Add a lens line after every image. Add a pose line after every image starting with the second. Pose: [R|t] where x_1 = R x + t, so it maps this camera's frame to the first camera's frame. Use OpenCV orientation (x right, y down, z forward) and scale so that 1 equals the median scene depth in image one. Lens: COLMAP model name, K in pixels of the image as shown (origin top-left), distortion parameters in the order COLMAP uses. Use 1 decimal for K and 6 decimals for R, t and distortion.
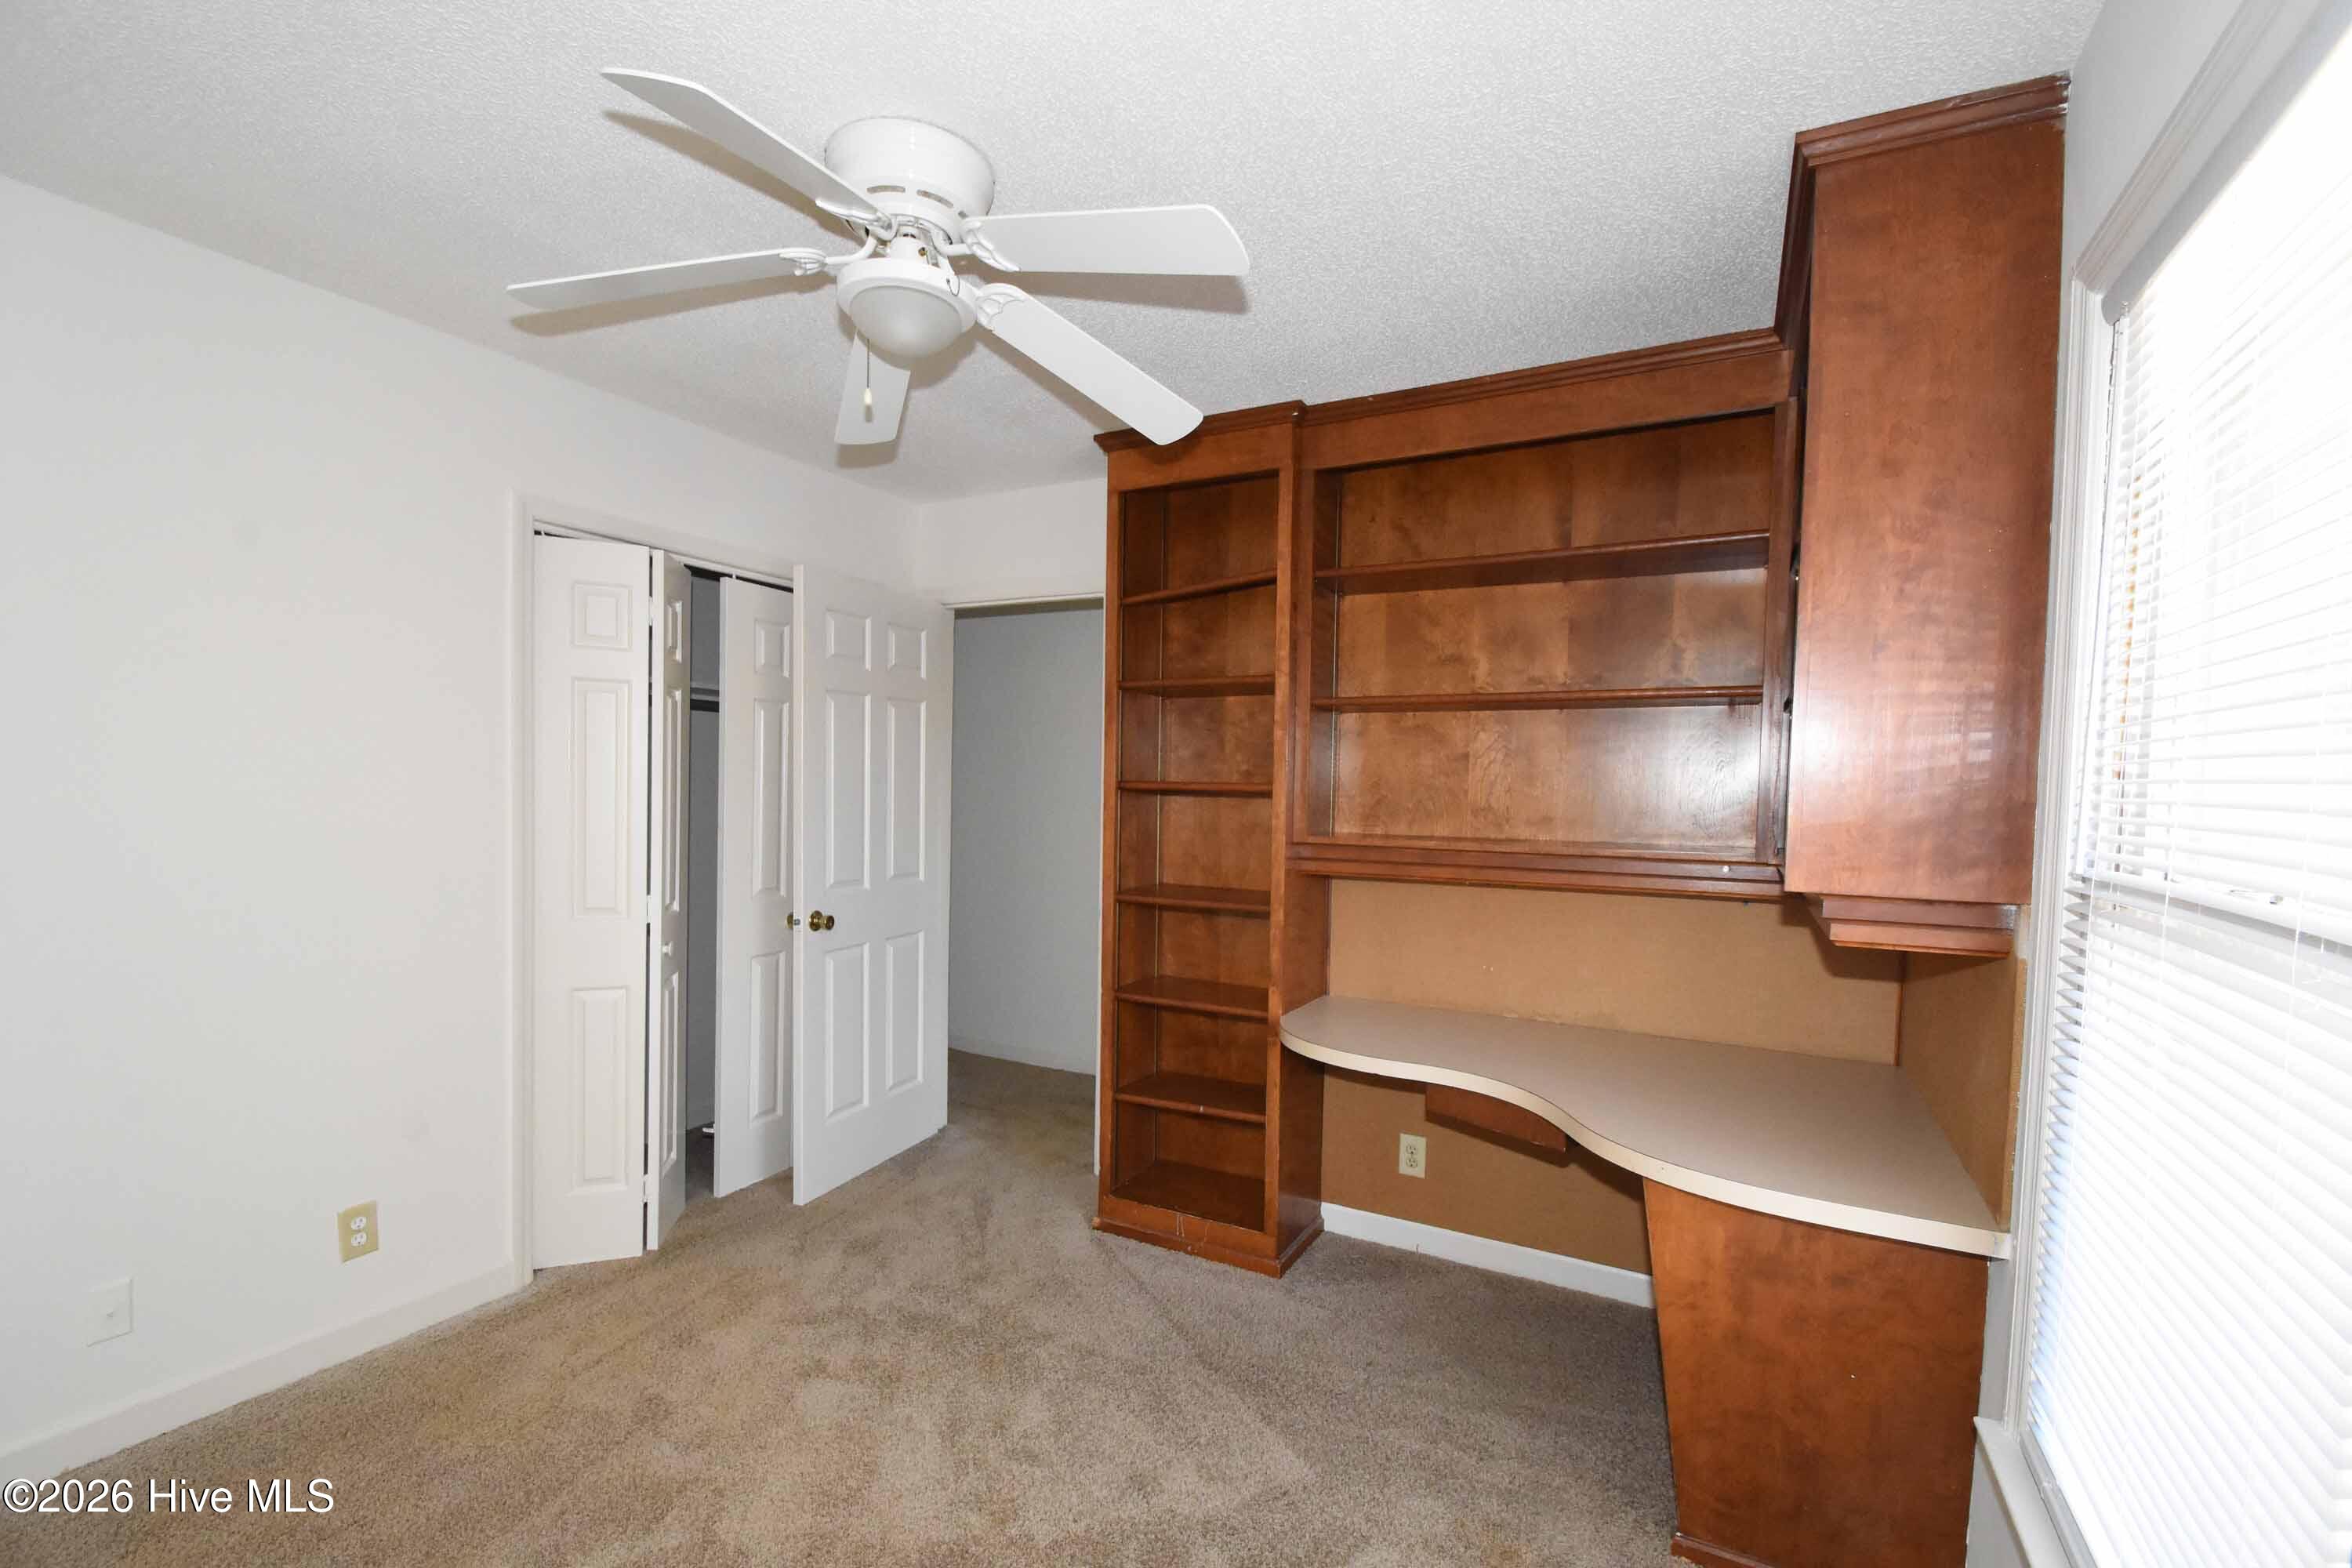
lens RADIAL K [[1030.0, 0, 1156.2], [0, 1030.0, 828.6], [0, 0, 1]] dist [-0.001917, -0.000428]
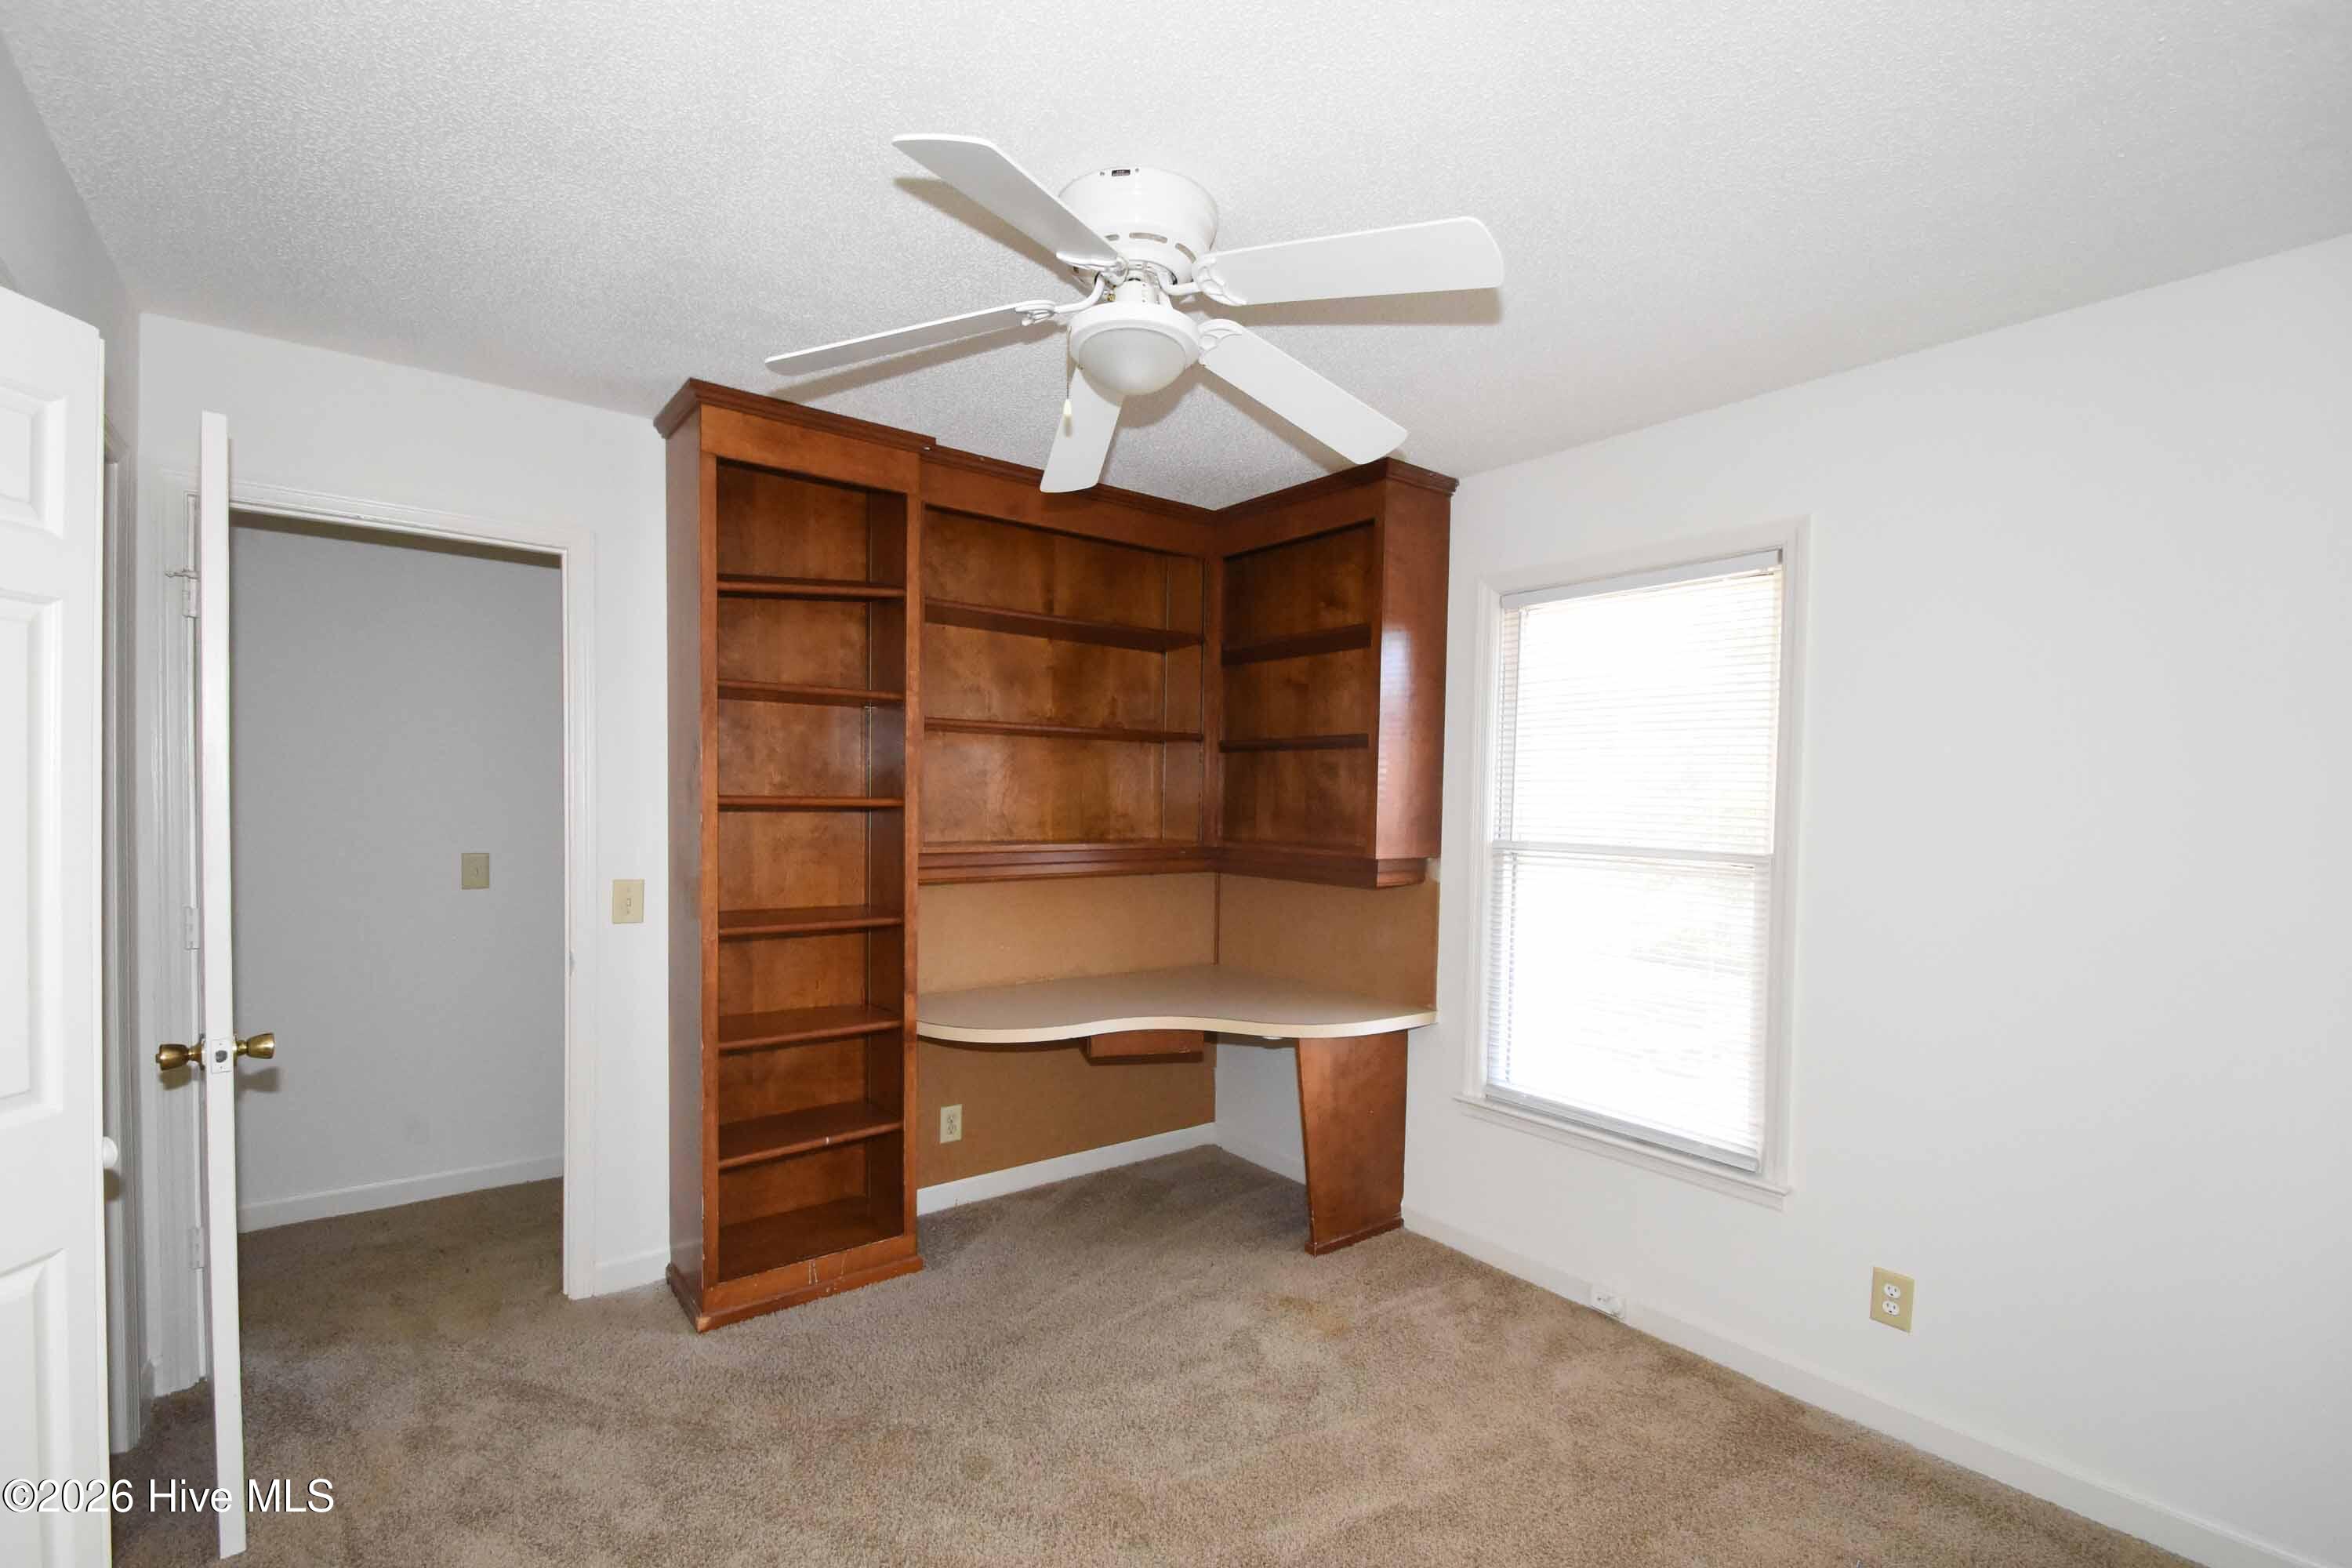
lens RADIAL K [[1030.0, 0, 1156.2], [0, 1030.0, 828.6], [0, 0, 1]] dist [-0.001917, -0.000428]
pose [[0.401126, -0.041628, 0.915076, -0.709504], [0.028257, 0.999054, 0.033062, -0.039375], [-0.915587, 0.012595, 0.401923, 0.345355]]
